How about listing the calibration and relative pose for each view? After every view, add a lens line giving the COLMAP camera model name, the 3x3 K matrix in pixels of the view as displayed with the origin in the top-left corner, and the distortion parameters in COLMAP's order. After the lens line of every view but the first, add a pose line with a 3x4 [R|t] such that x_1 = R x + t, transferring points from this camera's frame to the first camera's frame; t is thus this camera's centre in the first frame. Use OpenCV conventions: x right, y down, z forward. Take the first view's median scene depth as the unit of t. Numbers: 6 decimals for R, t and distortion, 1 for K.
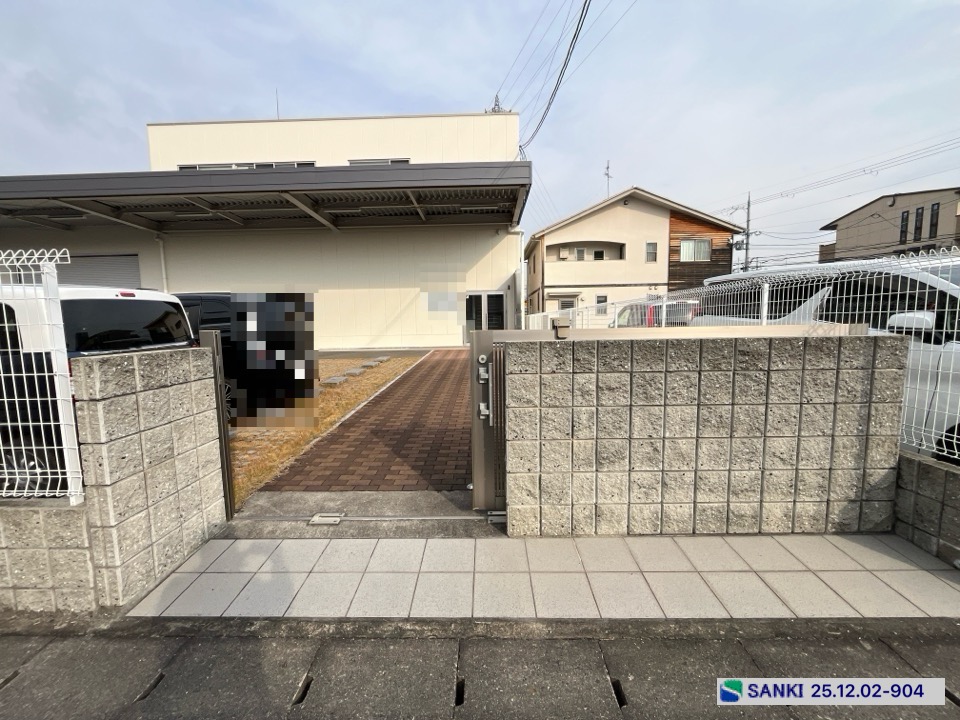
lens RADIAL K [[389.1, 0, 476.1], [0, 389.1, 360.0], [0, 0, 1]] dist [-0.002394, -0.000361]
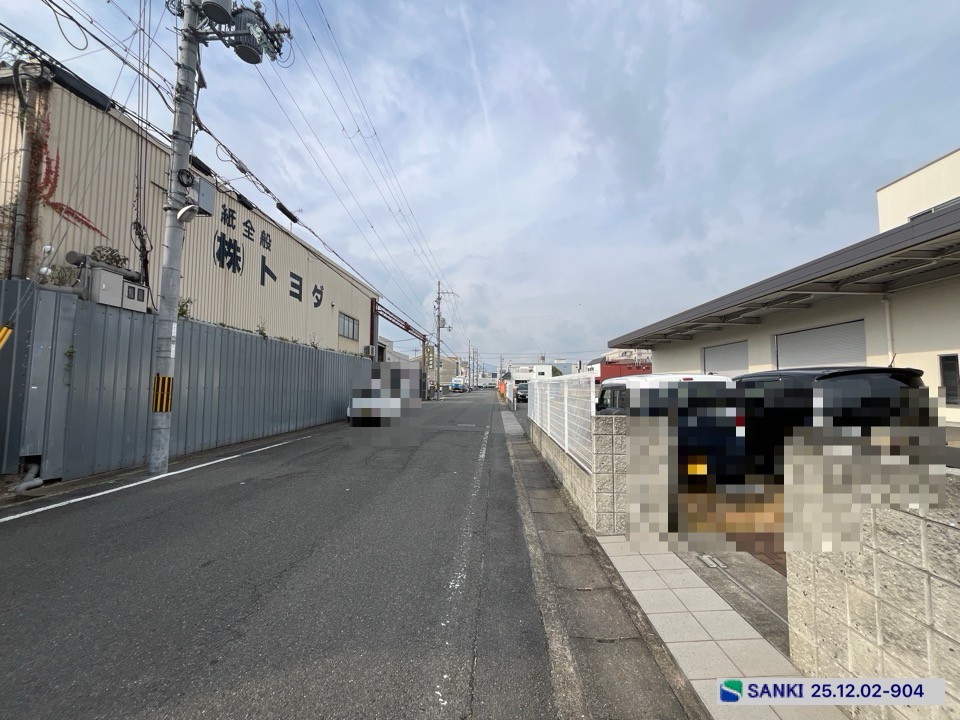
lens RADIAL K [[389.1, 0, 477.1], [0, 389.1, 362.5], [0, 0, 1]] dist [-0.002394, -0.000361]
pose [[-0.028120, -0.041901, -0.998726, 0.170842], [-0.098926, 0.994333, -0.038932, -0.020333], [0.994697, 0.097705, -0.032105, 0.040905]]
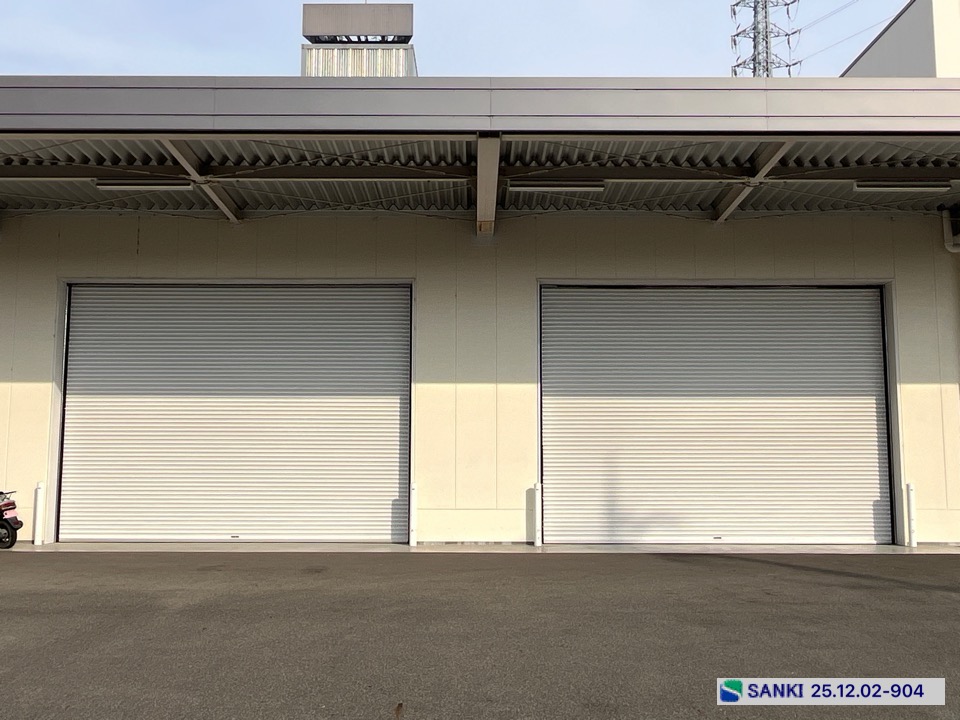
lens RADIAL K [[948.5, 0, 474.4], [0, 948.5, 356.7], [0, 0, 1]] dist [-0.010707, 0.000000]
pose [[0.999531, 0.022753, 0.020488, -1.358171], [-0.017894, 0.977073, -0.212150, 0.002550], [-0.024845, 0.211684, 0.977022, 0.120108]]
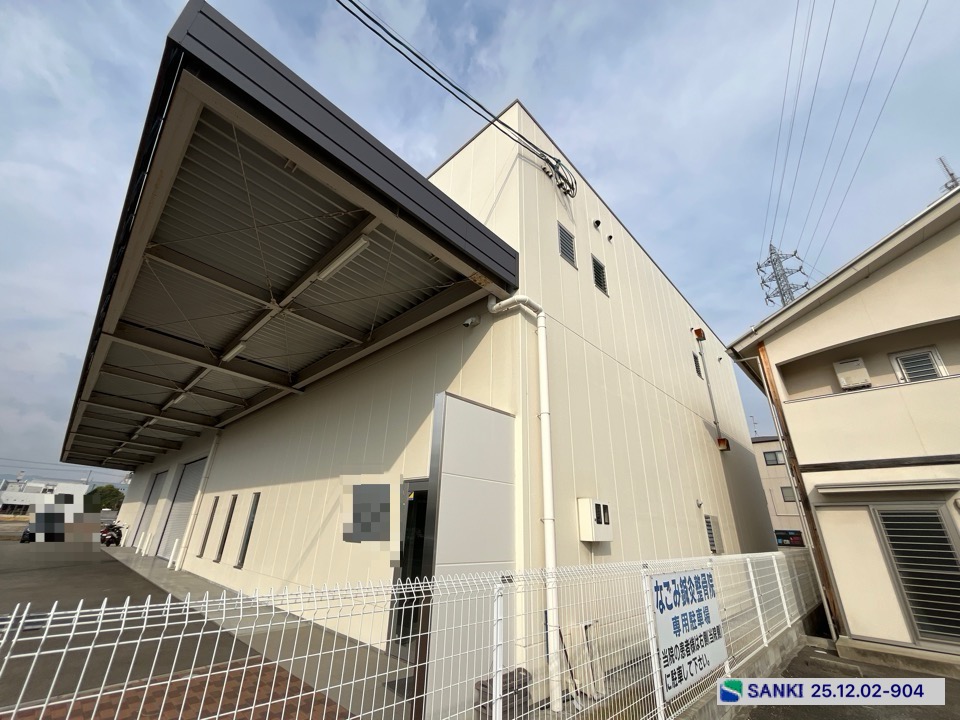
lens RADIAL K [[389.1, 0, 477.7], [0, 389.1, 360.8], [0, 0, 1]] dist [-0.002394, -0.000361]
pose [[0.733558, -0.230966, -0.639178, 0.305883], [-0.111103, 0.887077, -0.448053, -0.122154], [0.670484, 0.399687, 0.625061, 0.787708]]
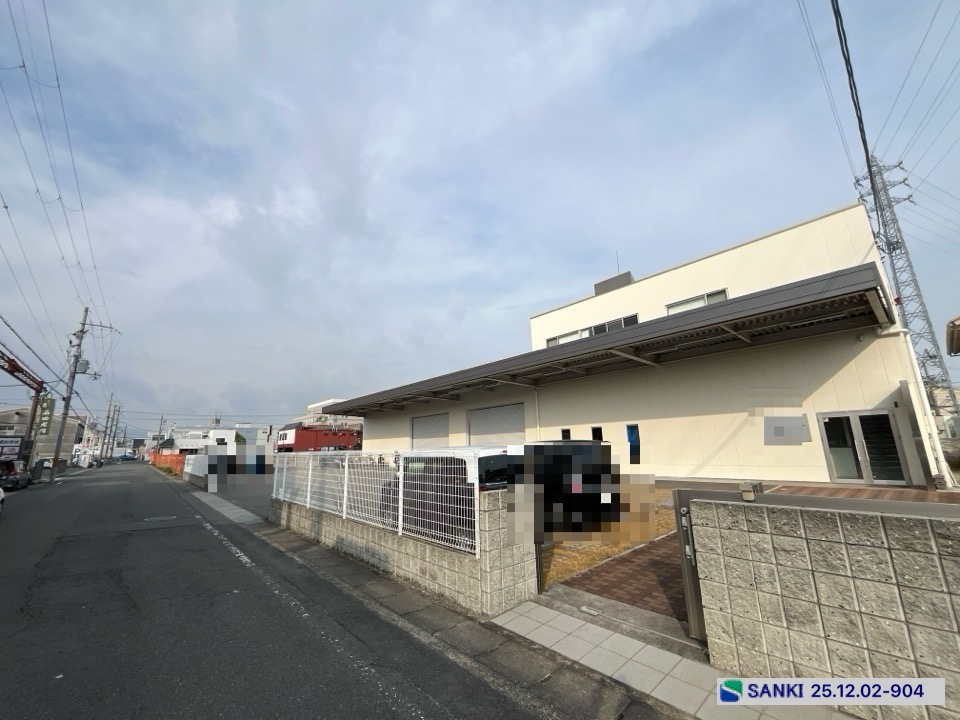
lens RADIAL K [[389.1, 0, 477.3], [0, 389.1, 361.0], [0, 0, 1]] dist [-0.002394, -0.000361]
pose [[0.666344, -0.161546, -0.727934, 0.107445], [-0.061665, 0.960965, -0.269709, -0.016755], [0.743090, 0.224607, 0.630372, -0.092507]]
